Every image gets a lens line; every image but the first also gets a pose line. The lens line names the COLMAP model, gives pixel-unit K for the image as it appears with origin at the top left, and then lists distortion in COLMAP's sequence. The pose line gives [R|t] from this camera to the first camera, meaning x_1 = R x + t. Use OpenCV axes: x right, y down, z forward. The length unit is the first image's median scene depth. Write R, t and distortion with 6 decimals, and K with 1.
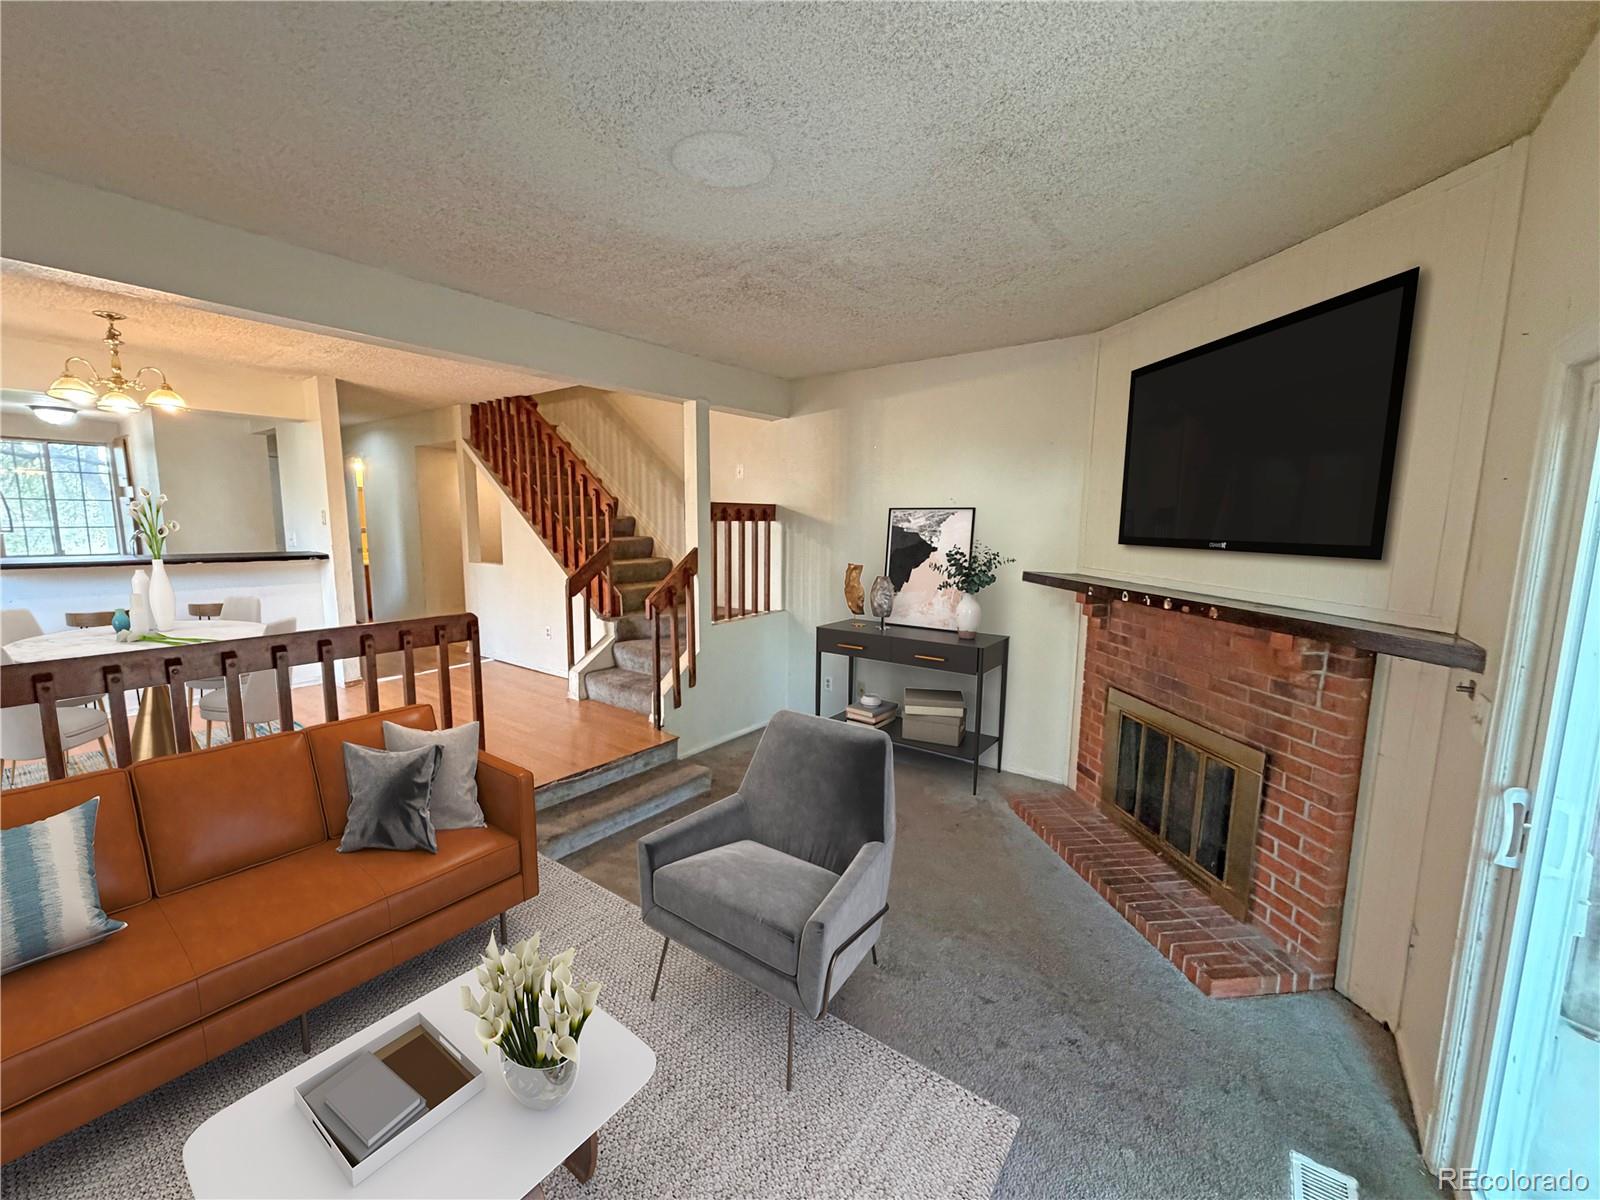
lens RADIAL K [[641.2, 0, 799.9], [0, 641.2, 601.6], [0, 0, 1]] dist [-0.002225, -0.000345]
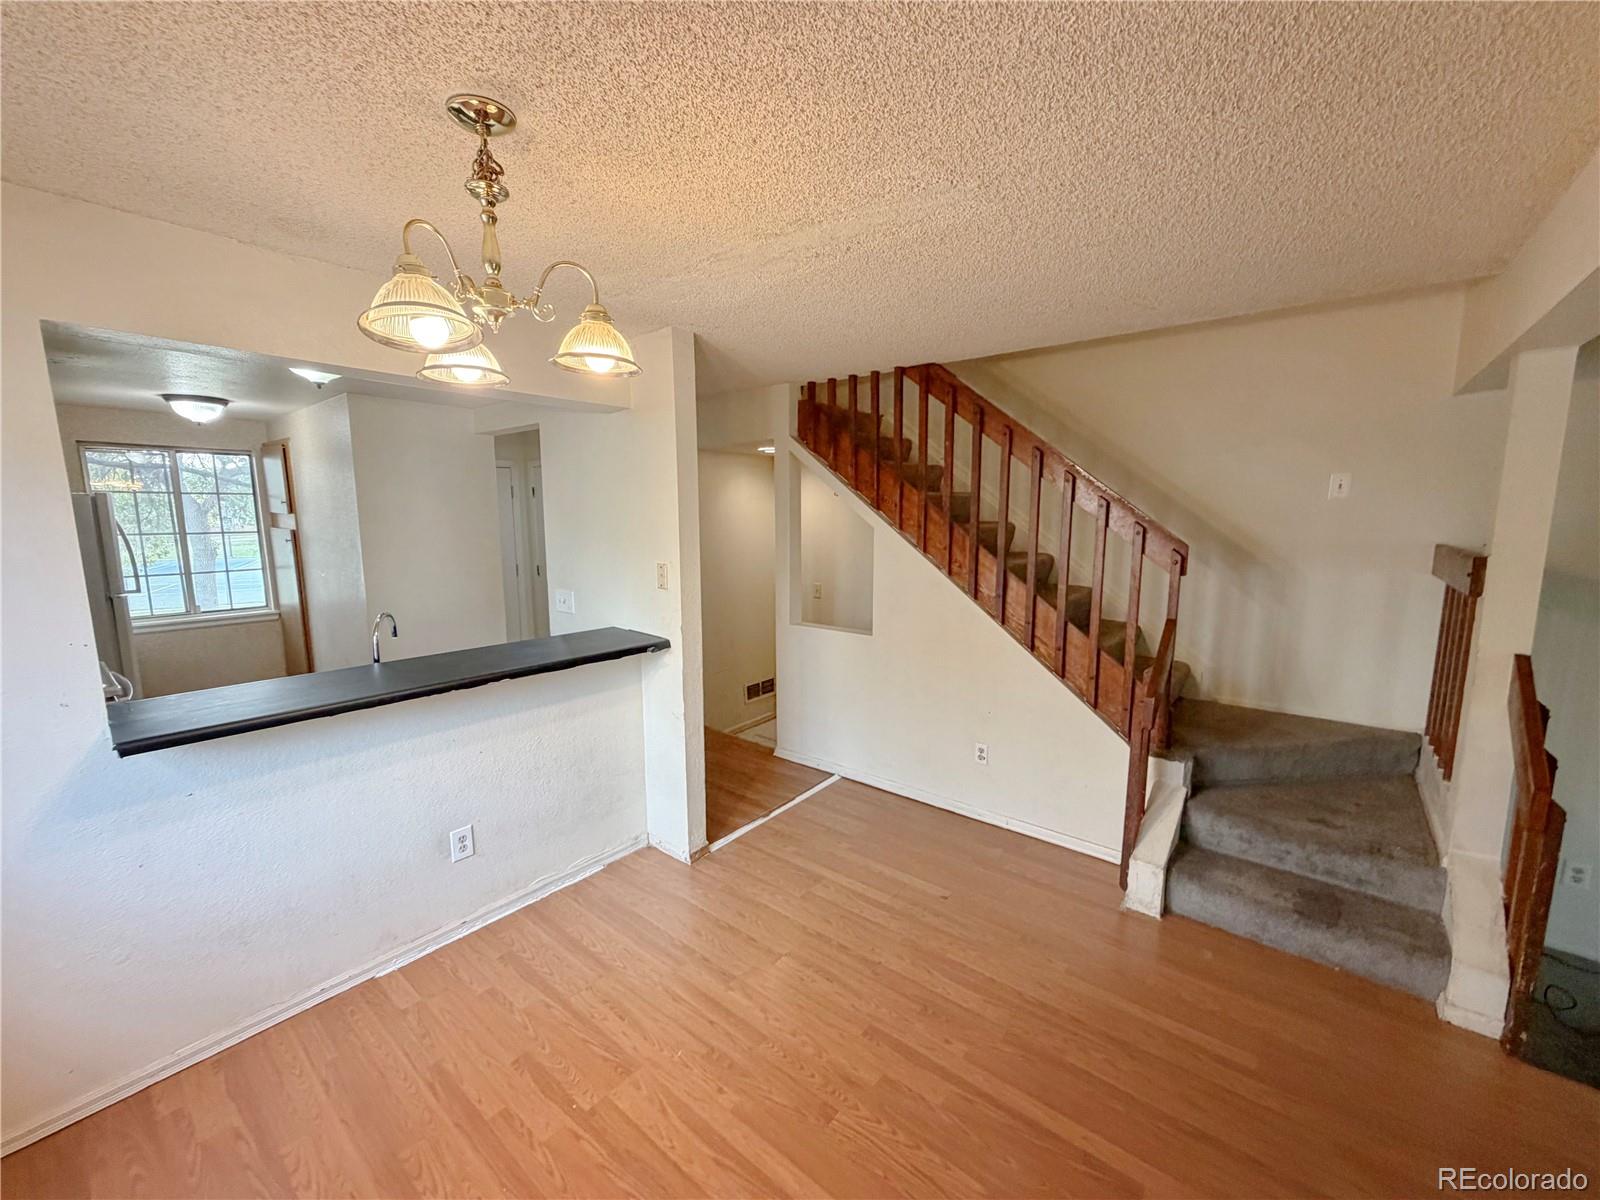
lens RADIAL K [[641.2, 0, 800.0], [0, 641.2, 600.8], [0, 0, 1]] dist [-0.002225, -0.000345]
pose [[0.998927, -0.004432, -0.046108, -0.543500], [0.004845, 0.999949, 0.008842, -0.104291], [0.046067, -0.009055, 0.998897, 0.391709]]
